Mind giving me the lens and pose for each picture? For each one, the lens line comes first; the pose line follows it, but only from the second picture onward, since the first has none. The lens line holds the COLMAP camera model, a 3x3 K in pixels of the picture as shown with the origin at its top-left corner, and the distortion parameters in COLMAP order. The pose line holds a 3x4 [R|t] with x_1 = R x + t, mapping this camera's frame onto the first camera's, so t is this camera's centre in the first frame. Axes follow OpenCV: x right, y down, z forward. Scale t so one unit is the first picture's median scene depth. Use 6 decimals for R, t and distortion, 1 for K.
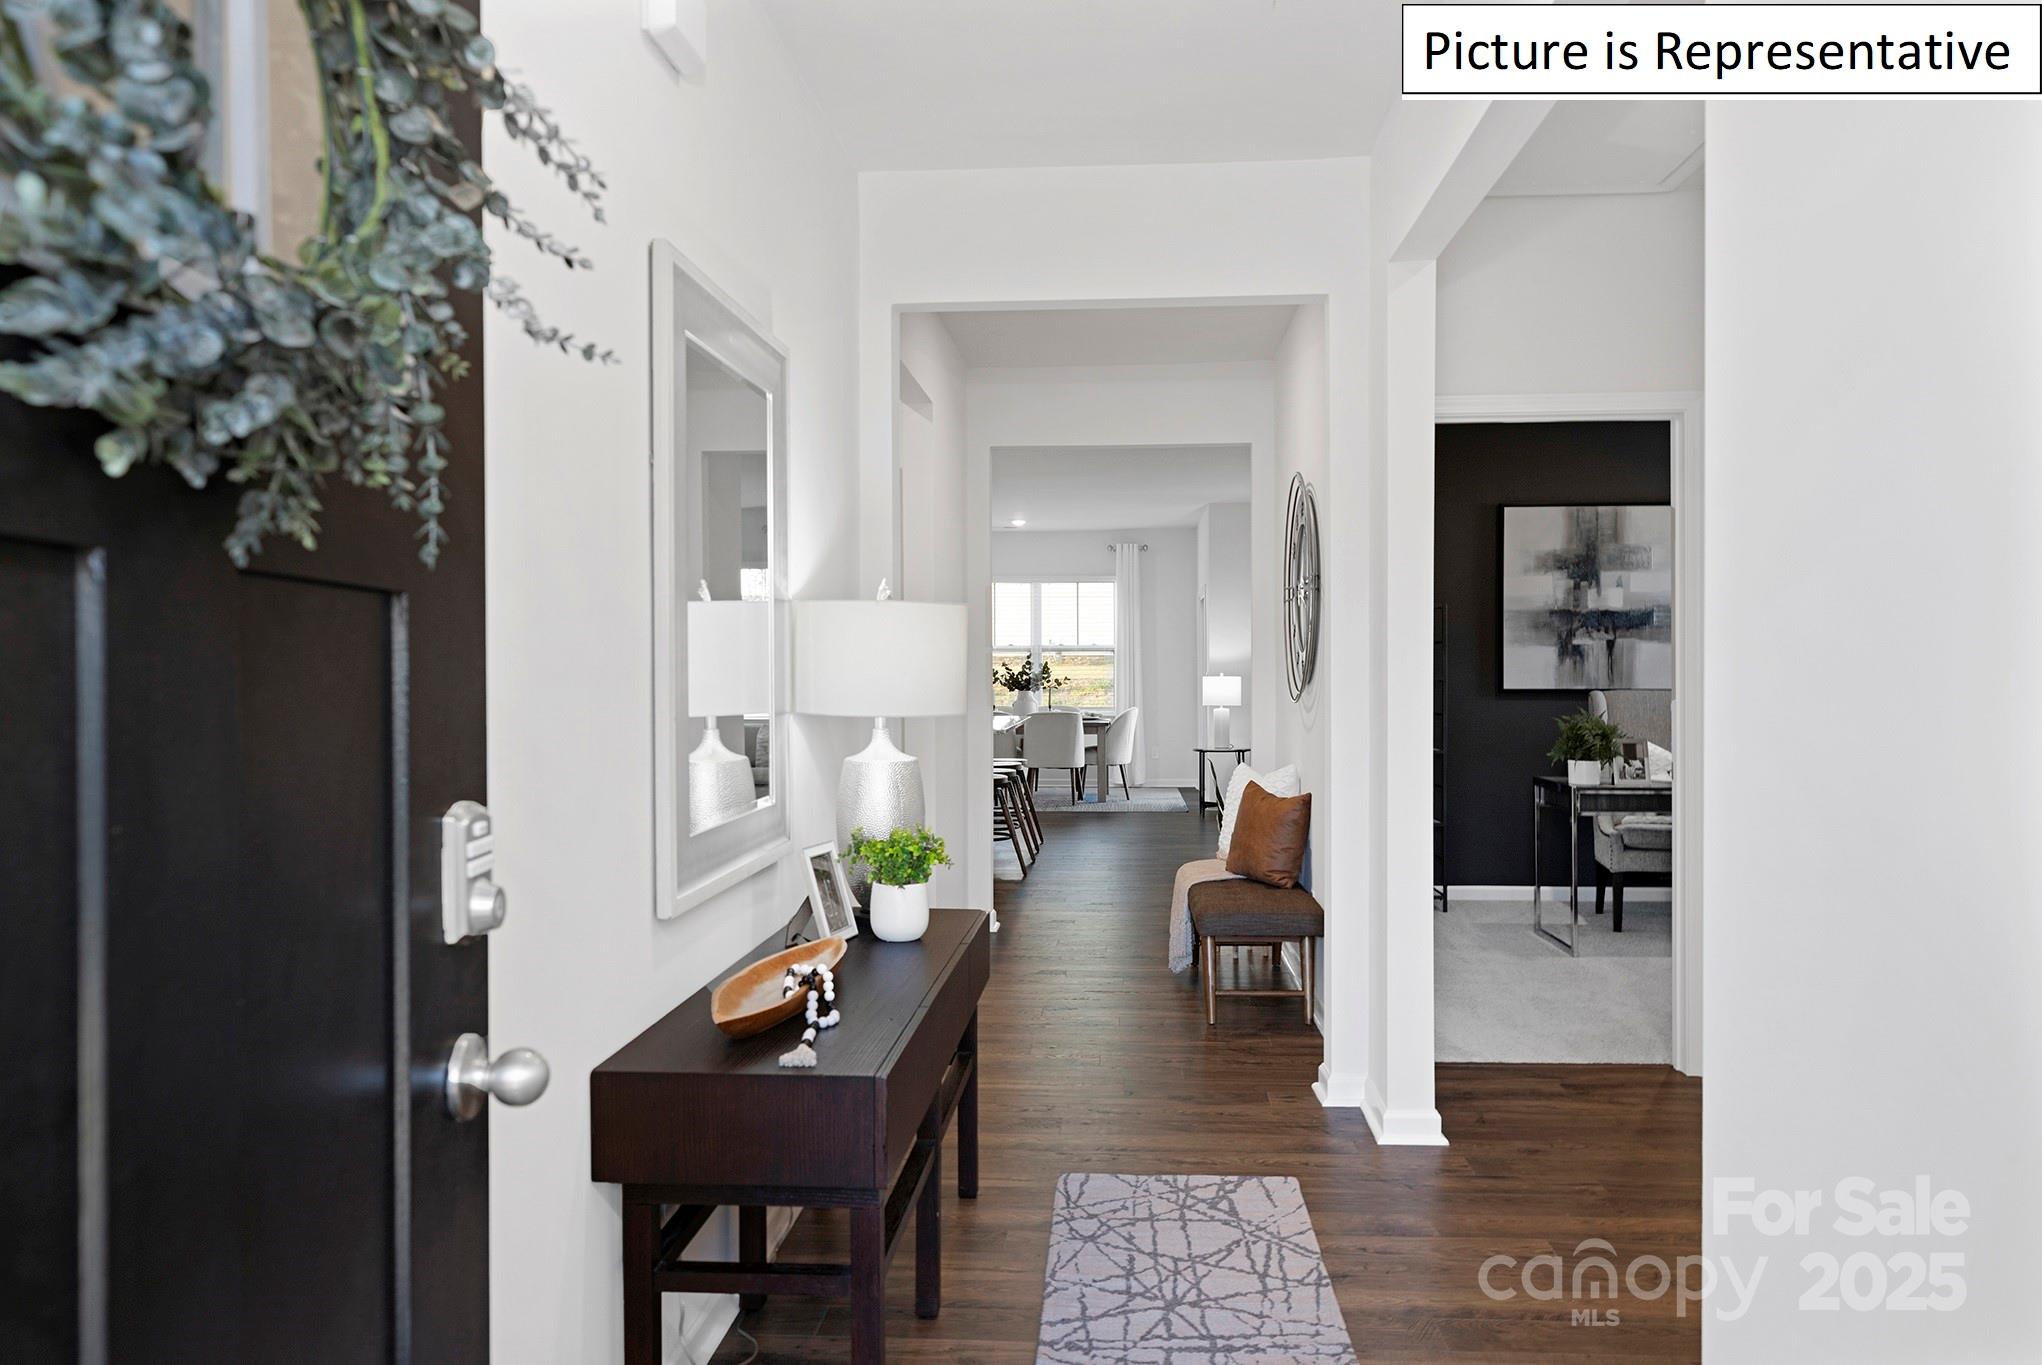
lens RADIAL K [[1456.8, 0, 1022.0], [0, 1456.8, 678.3], [0, 0, 1]] dist [0.000385, 0.000025]
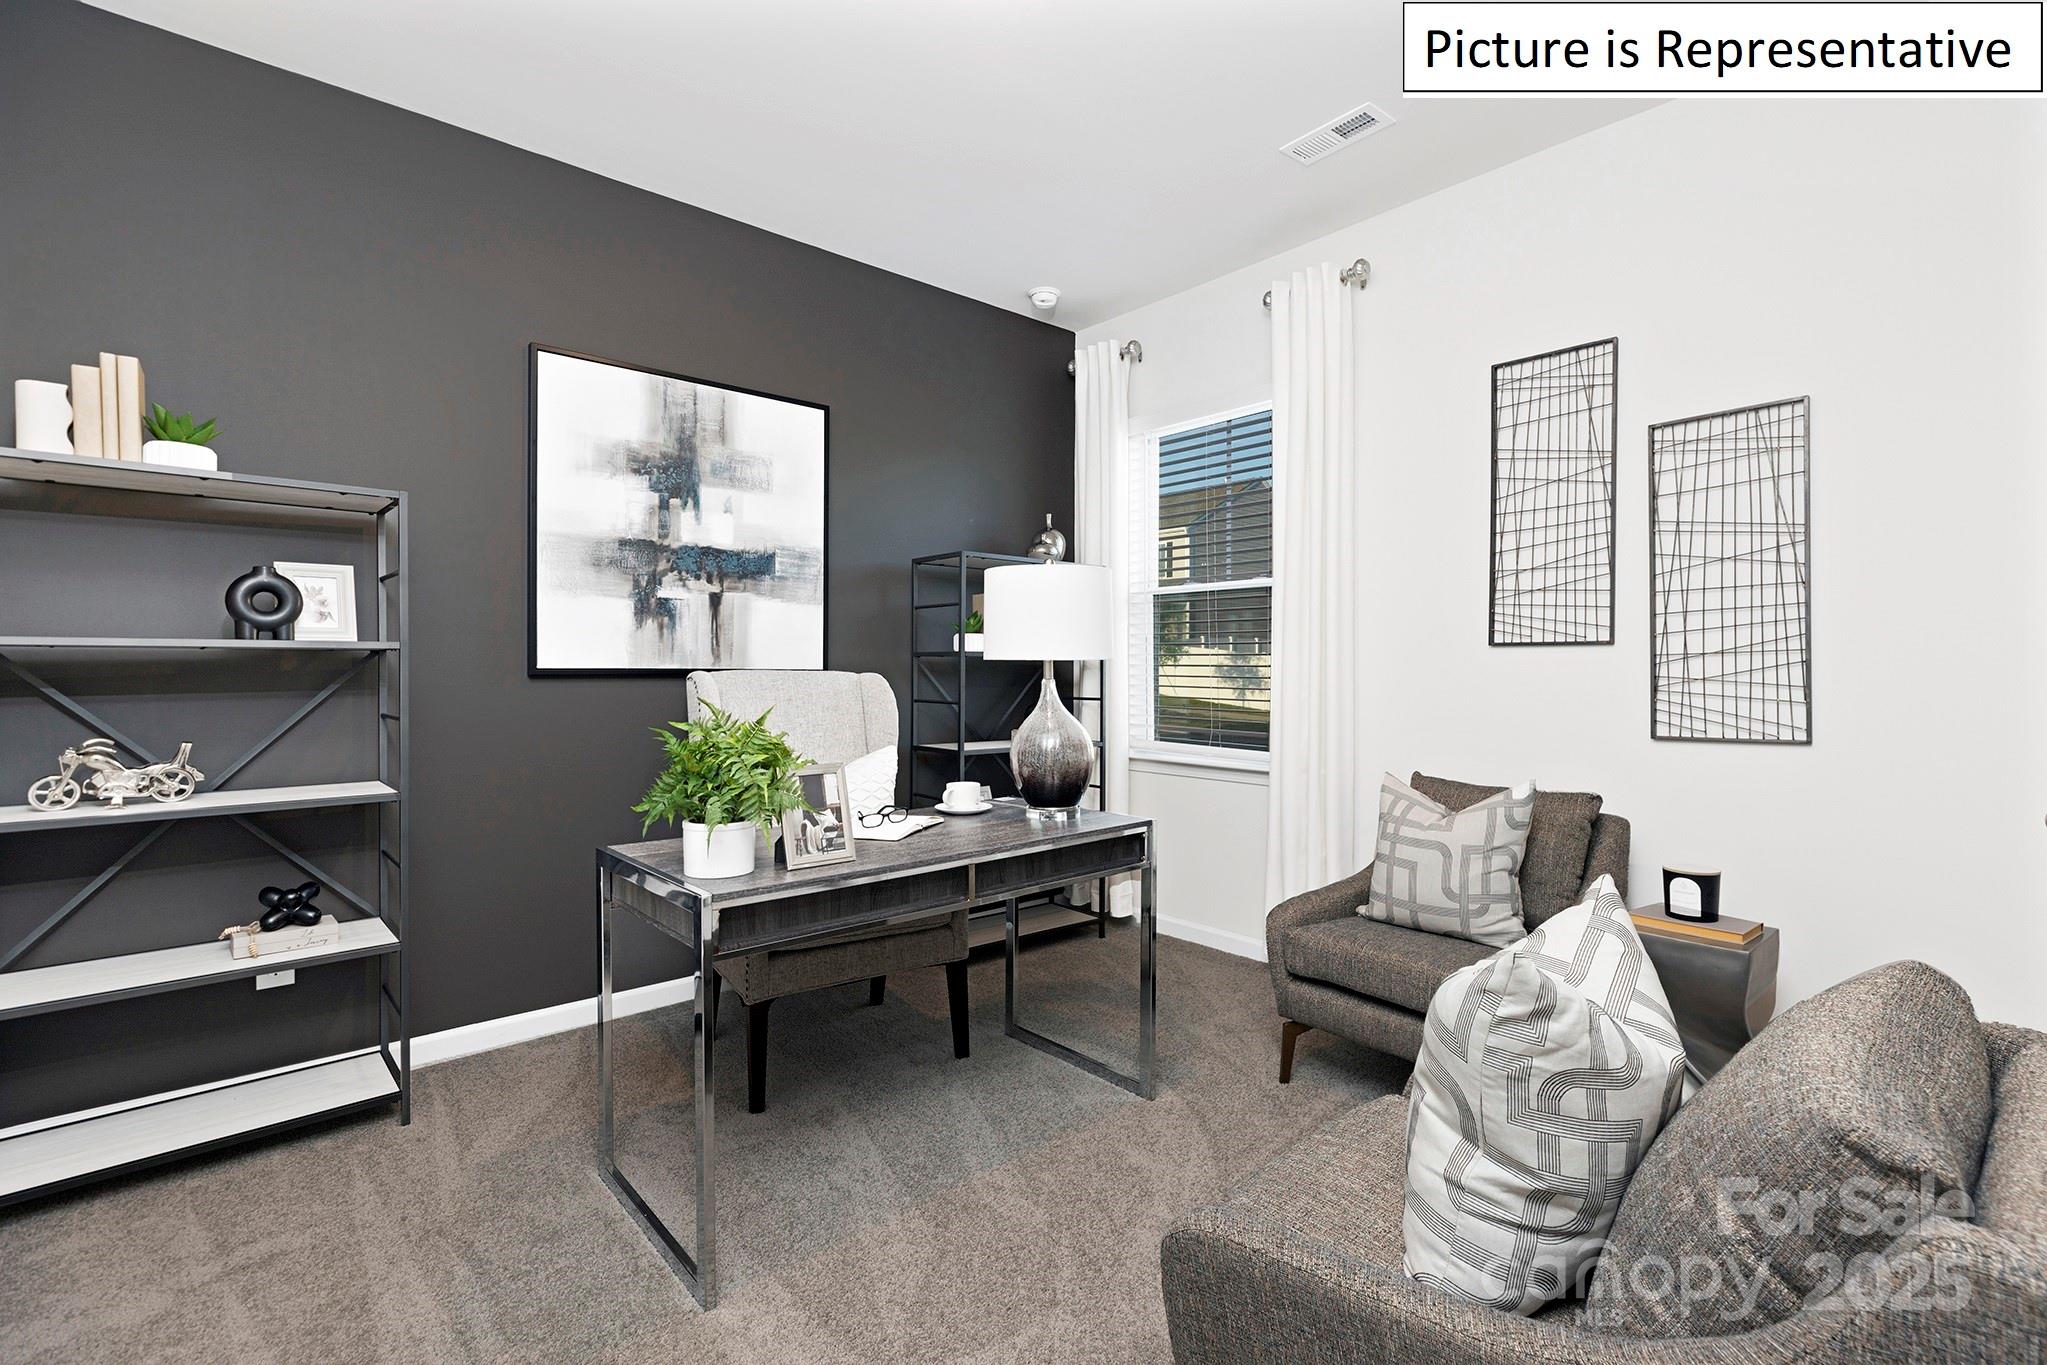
lens RADIAL K [[933.4, 0, 1023.1], [0, 933.4, 678.9], [0, 0, 1]] dist [-0.004692, -0.001320]
pose [[0.713876, -0.002014, 0.700270, 0.210718], [0.001394, 0.999998, 0.001456, 0.011360], [-0.700271, -0.000063, 0.713877, 0.607268]]
